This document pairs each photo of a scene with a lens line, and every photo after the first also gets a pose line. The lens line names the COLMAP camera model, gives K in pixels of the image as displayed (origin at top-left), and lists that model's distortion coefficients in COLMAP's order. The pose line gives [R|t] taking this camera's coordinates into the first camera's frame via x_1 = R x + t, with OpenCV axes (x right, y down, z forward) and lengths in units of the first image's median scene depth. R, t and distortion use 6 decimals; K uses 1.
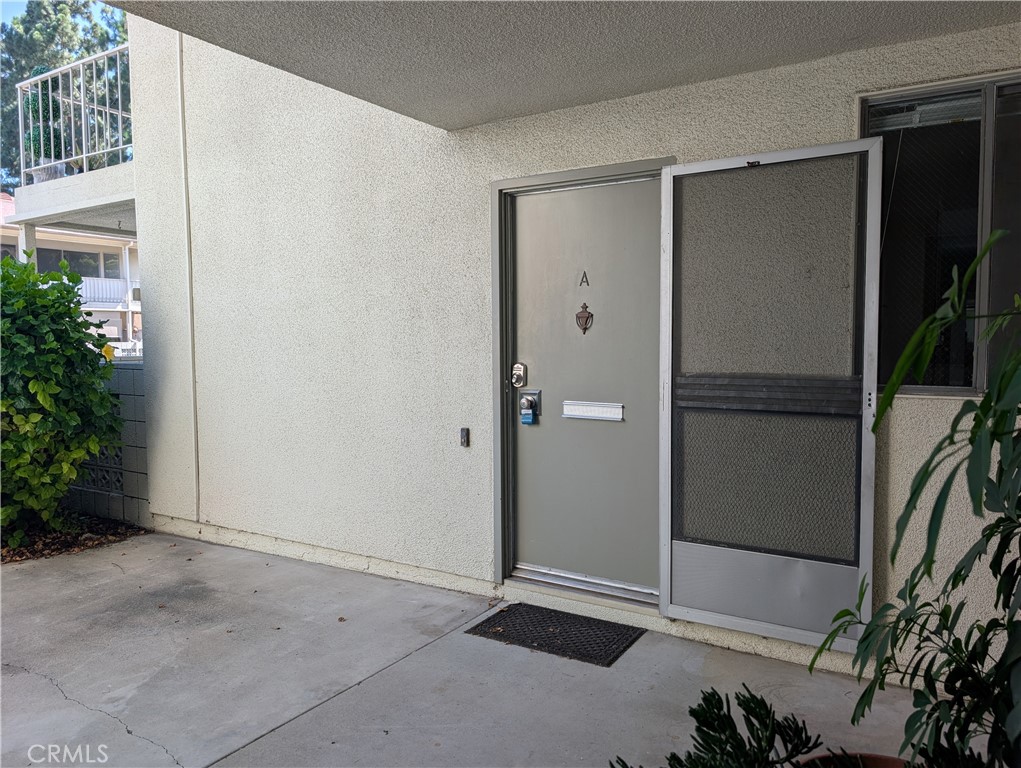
lens RADIAL K [[736.3, 0, 509.1], [0, 736.3, 381.5], [0, 0, 1]] dist [0.003667, 0.001311]
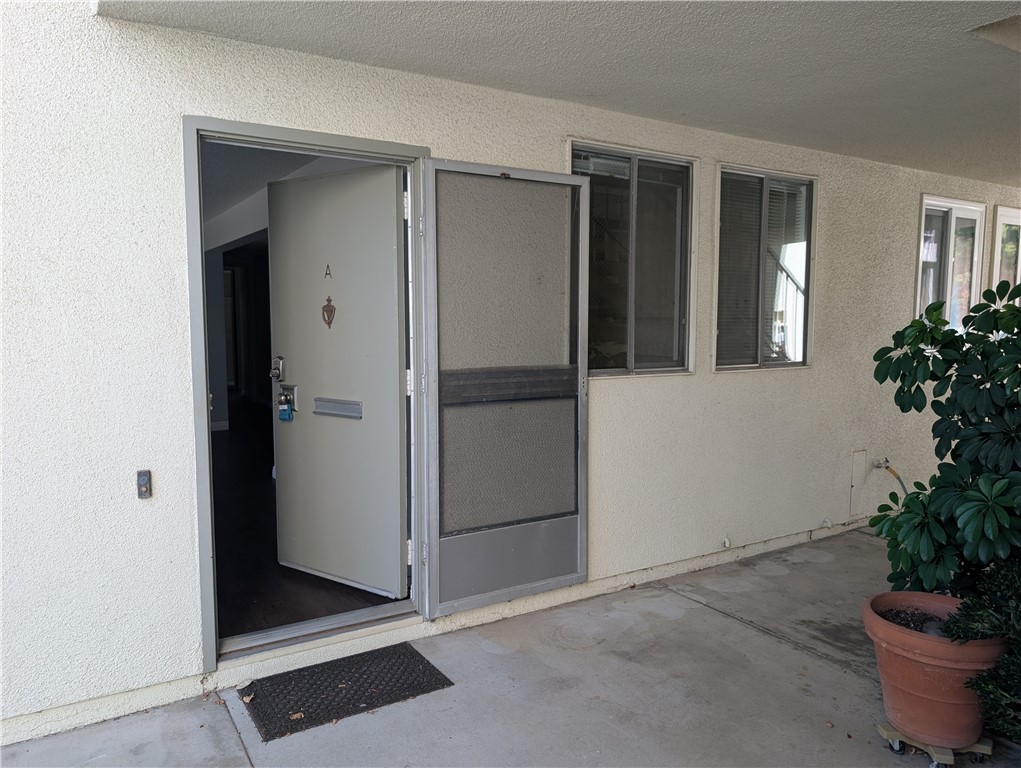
lens RADIAL K [[736.3, 0, 509.1], [0, 736.3, 381.5], [0, 0, 1]] dist [0.003667, 0.001311]
pose [[0.444085, -0.071154, 0.893155, -0.623828], [0.051530, 0.997220, 0.053823, -0.046127], [-0.894502, 0.022122, 0.446517, 0.482779]]
